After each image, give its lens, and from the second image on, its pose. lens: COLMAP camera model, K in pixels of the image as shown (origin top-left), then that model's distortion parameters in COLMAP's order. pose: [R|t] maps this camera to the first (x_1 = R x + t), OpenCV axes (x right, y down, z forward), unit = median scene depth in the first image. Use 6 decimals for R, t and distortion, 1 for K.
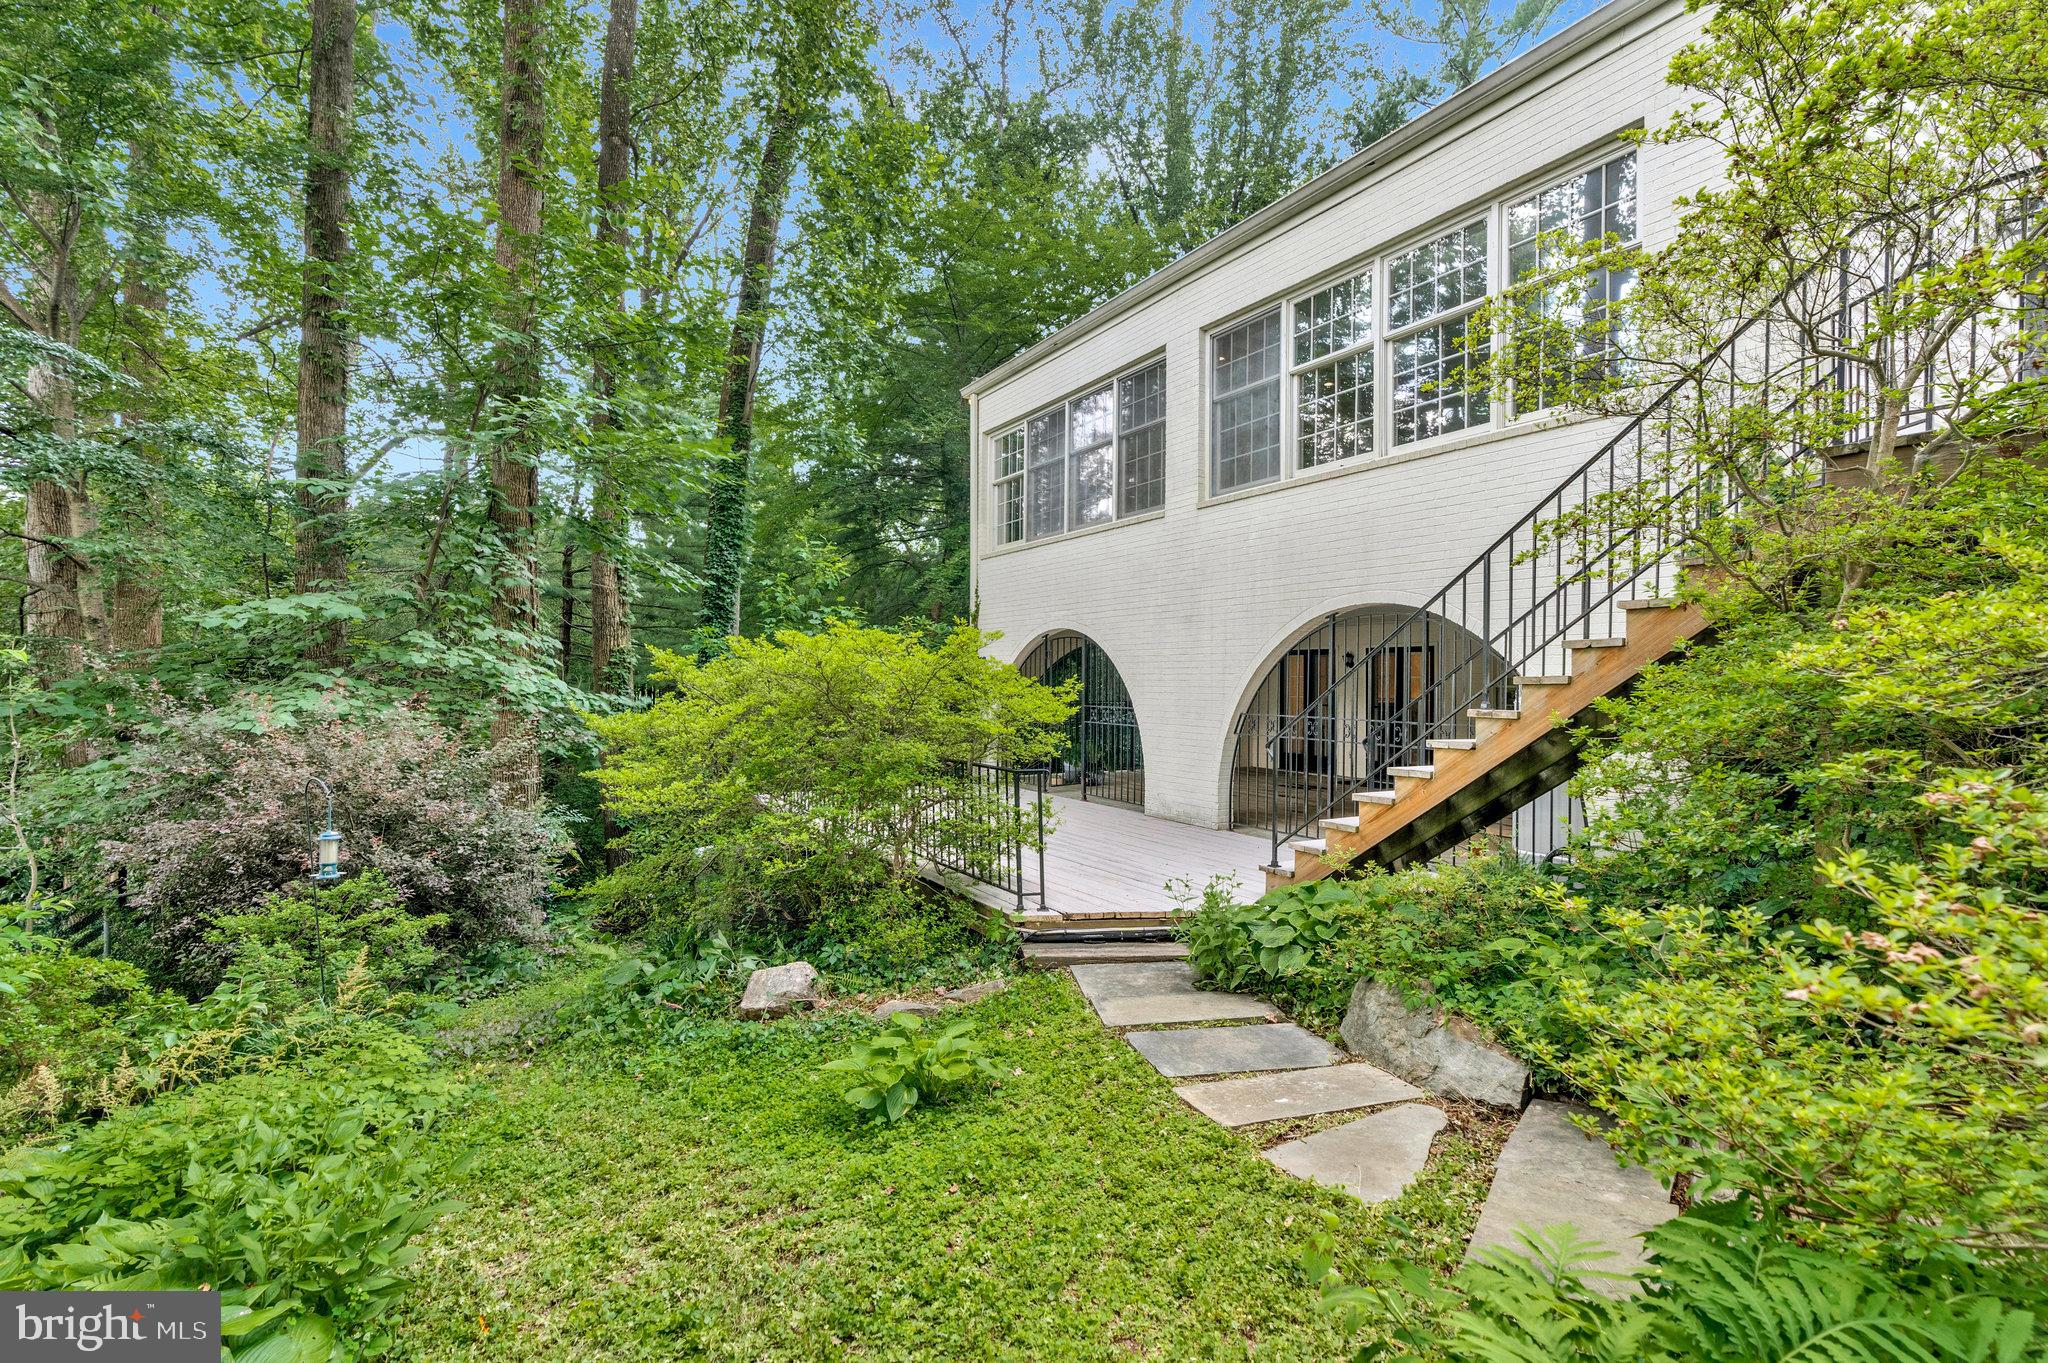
lens RADIAL K [[937.3, 0, 1024.9], [0, 937.3, 688.6], [0, 0, 1]] dist [0.002017, 0.002099]
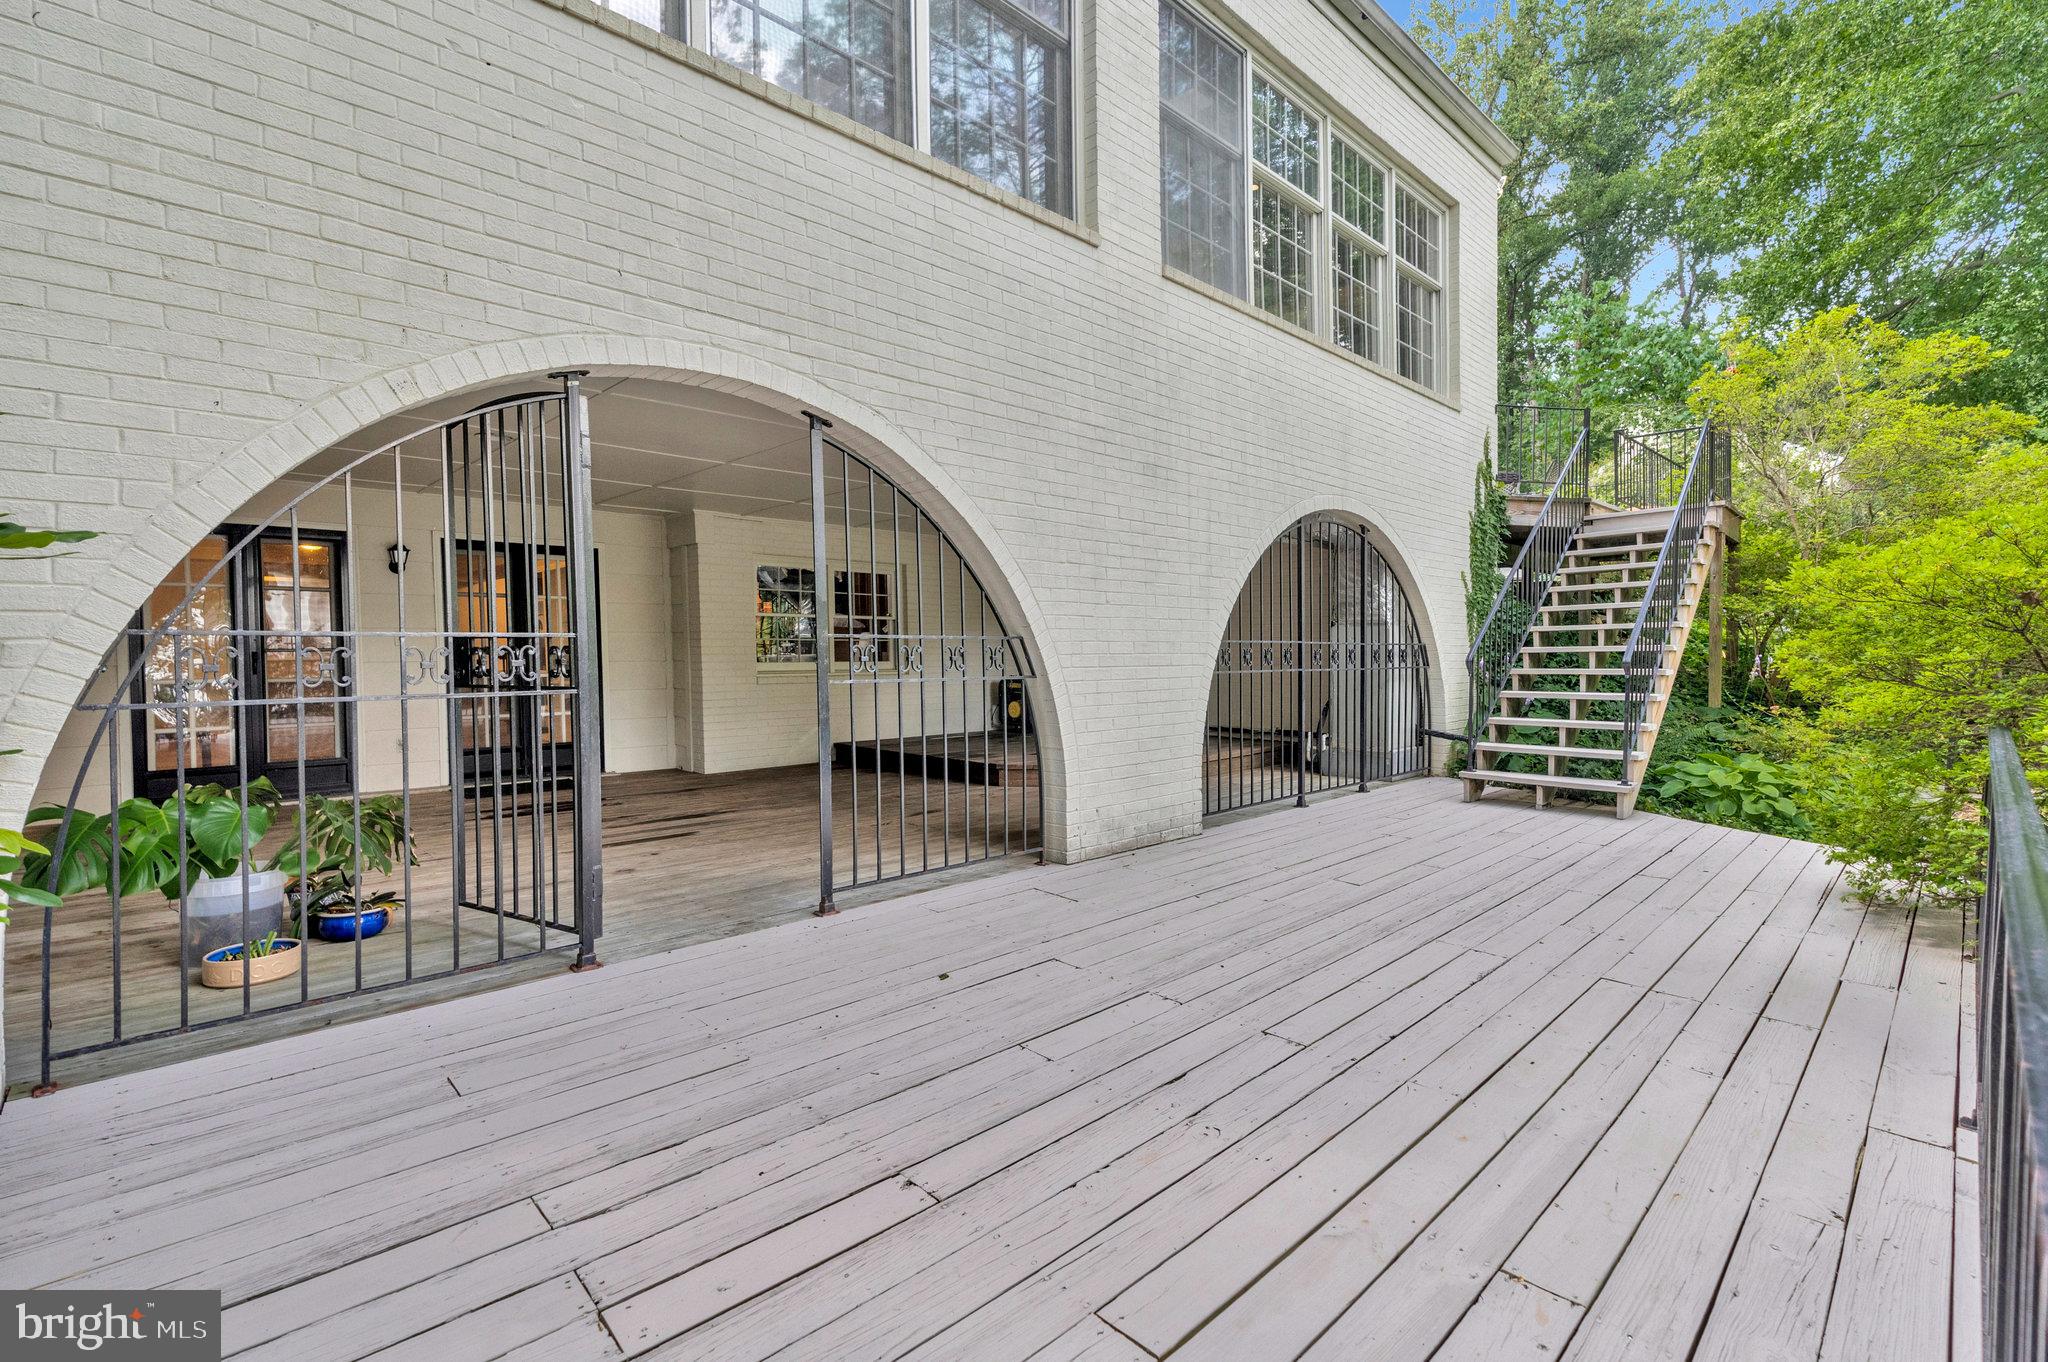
lens RADIAL K [[937.3, 0, 1033.3], [0, 937.3, 672.5], [0, 0, 1]] dist [0.002017, 0.002099]
pose [[-0.238783, -0.025294, 0.970744, -0.317189], [0.000076, 0.999660, 0.026066, 0.026580], [-0.971073, 0.006298, -0.238700, 1.123198]]
